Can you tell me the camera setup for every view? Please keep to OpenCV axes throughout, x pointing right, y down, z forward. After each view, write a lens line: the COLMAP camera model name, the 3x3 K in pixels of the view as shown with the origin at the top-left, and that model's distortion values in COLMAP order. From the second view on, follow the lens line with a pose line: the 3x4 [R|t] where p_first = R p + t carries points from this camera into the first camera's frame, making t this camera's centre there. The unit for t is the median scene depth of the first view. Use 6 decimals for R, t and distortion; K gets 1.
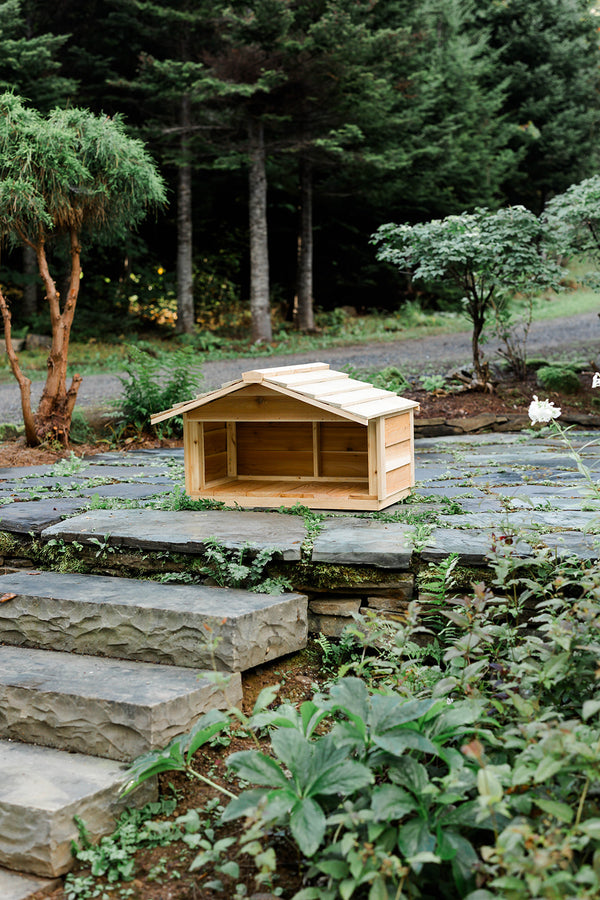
lens RADIAL K [[1265.3, 0, 300.8], [0, 1265.3, 450.9], [0, 0, 1]] dist [0.002138, 0.055301]
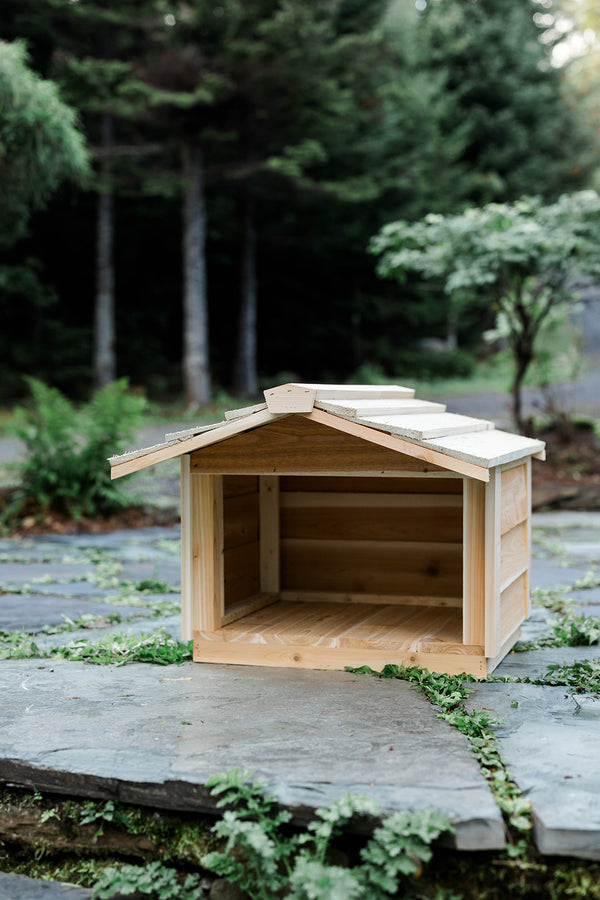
lens RADIAL K [[1319.3, 0, 300.0], [0, 1319.3, 449.8], [0, 0, 1]] dist [0.003213, -0.025582]
pose [[0.998109, 0.004250, 0.061324, -0.036828], [-0.000046, 0.997659, -0.068388, 0.001374], [-0.061471, 0.068256, 0.995772, 0.301872]]
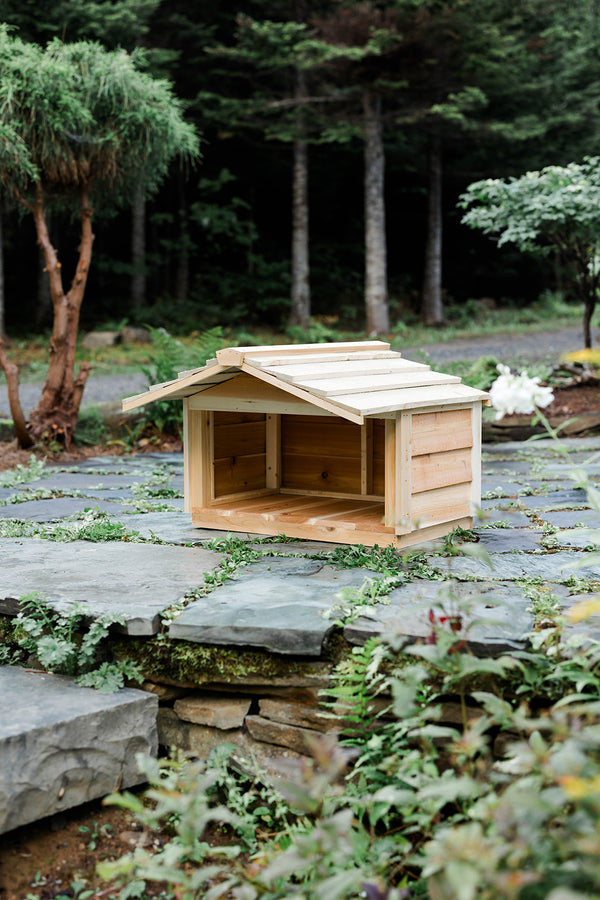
lens RADIAL K [[1280.8, 0, 297.0], [0, 1280.8, 450.0], [0, 0, 1]] dist [0.013069, -0.019671]
pose [[0.991358, 0.008256, -0.130921, 0.071276], [-0.008668, 0.999959, -0.002582, -0.001772], [0.130894, 0.003695, 0.991389, 0.181384]]
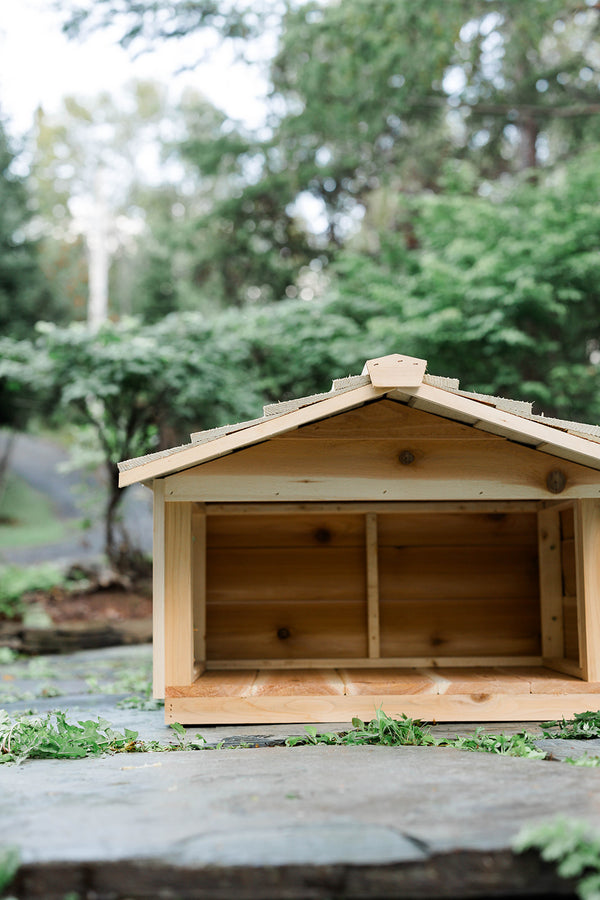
lens RADIAL K [[1306.5, 0, 303.2], [0, 1306.5, 449.4], [0, 0, 1]] dist [0.007947, 0.022664]
pose [[0.886455, 0.037717, 0.461276, -0.111570], [0.057058, 0.980164, -0.189795, 0.021381], [-0.459284, 0.194564, 0.866719, 0.388281]]
